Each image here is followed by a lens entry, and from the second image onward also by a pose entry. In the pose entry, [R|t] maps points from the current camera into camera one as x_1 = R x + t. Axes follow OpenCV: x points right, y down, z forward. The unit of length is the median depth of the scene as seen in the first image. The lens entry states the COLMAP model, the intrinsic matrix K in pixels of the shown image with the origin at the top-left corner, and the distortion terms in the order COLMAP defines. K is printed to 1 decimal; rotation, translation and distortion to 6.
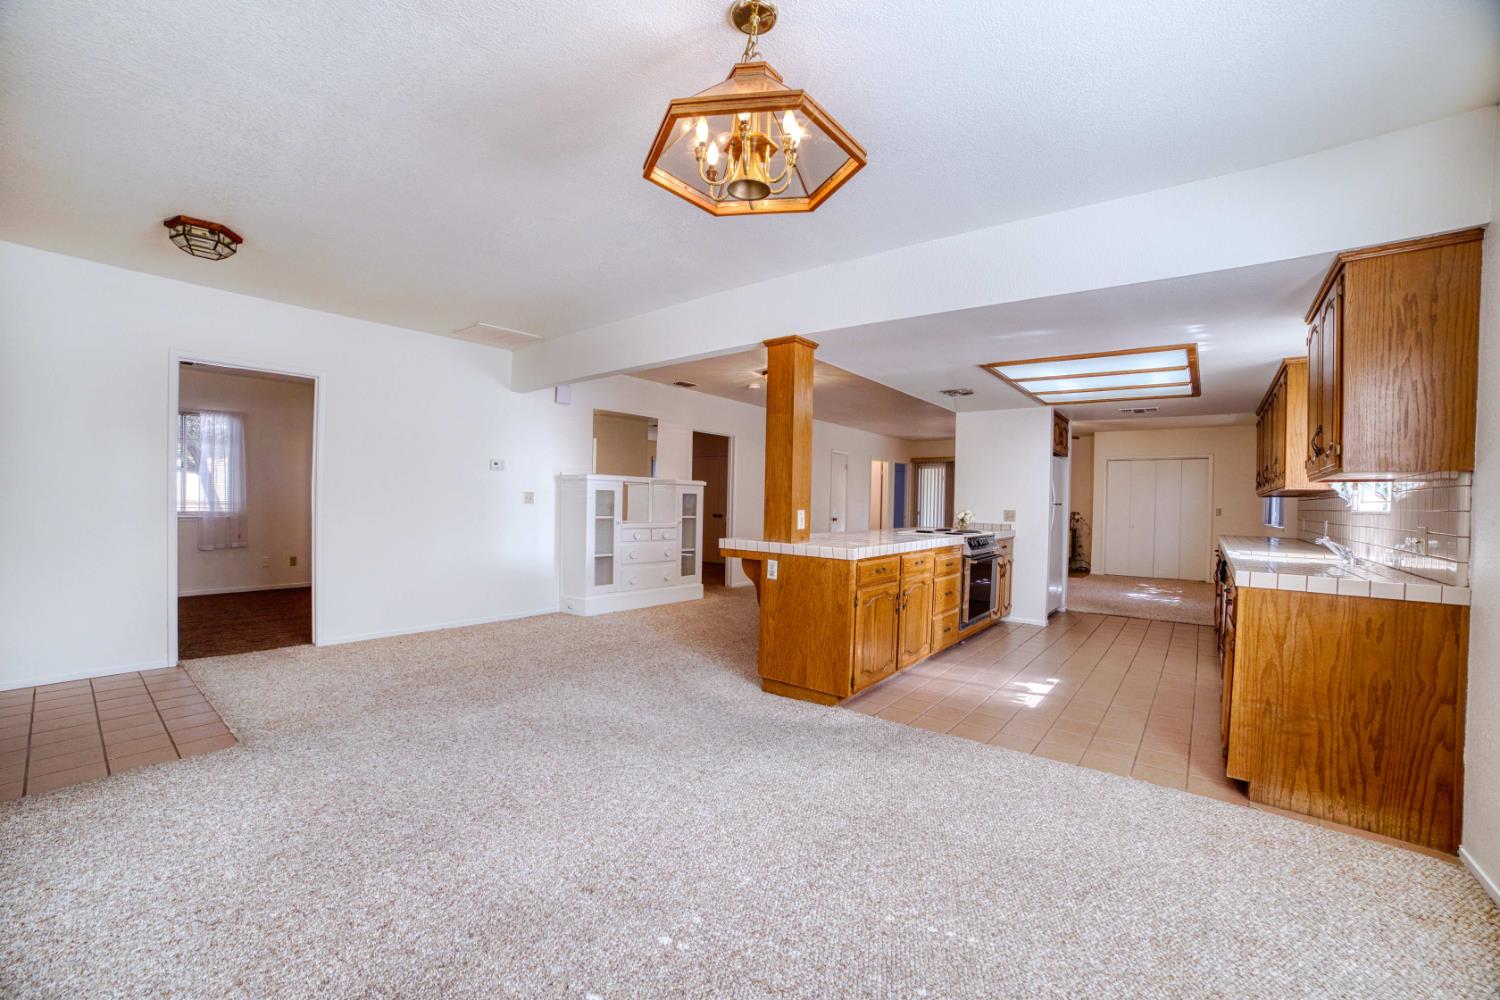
lens RADIAL K [[634.5, 0, 728.8], [0, 634.5, 507.4], [0, 0, 1]] dist [-0.102633, 0.033159]
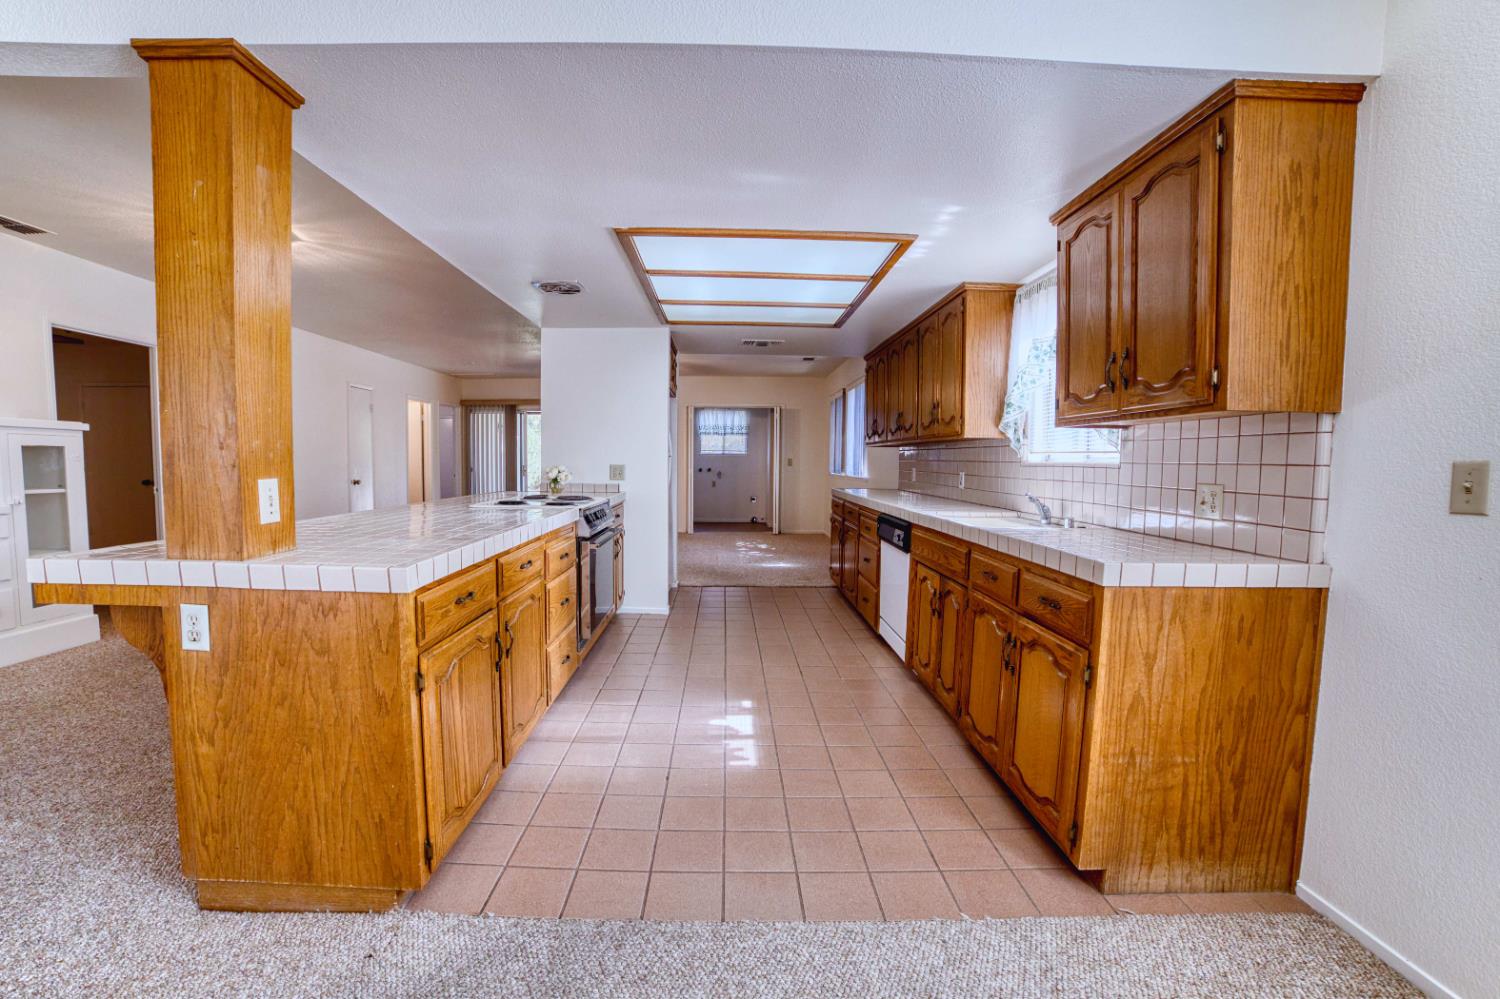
lens RADIAL K [[634.5, 0, 728.8], [0, 634.5, 506.9], [0, 0, 1]] dist [-0.102633, 0.033159]
pose [[0.757489, -0.060168, 0.650069, 0.135060], [0.011862, 0.996848, 0.078443, -0.008041], [-0.652740, -0.051709, 0.755816, 0.783989]]
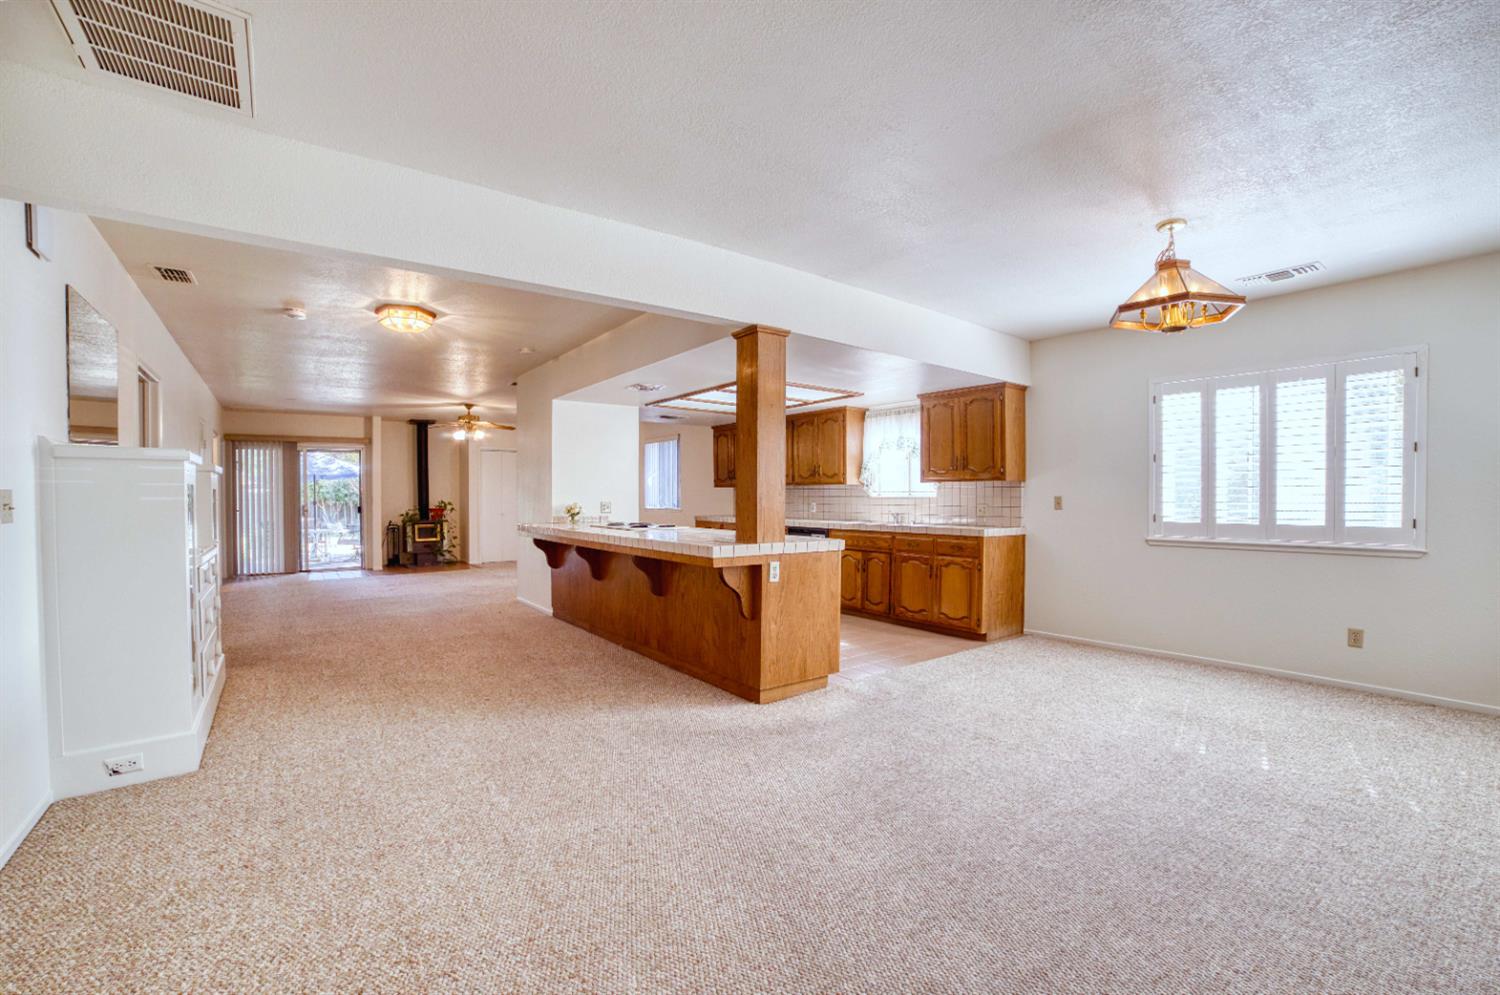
lens RADIAL K [[659.7, 0, 747.5], [0, 659.7, 508.4], [0, 0, 1]] dist [-0.144796, 0.045637]
pose [[0.216234, -0.036941, 0.975642, -1.426478], [0.015466, 0.999288, 0.034409, -0.048994], [-0.976219, 0.007649, 0.216651, 1.316966]]
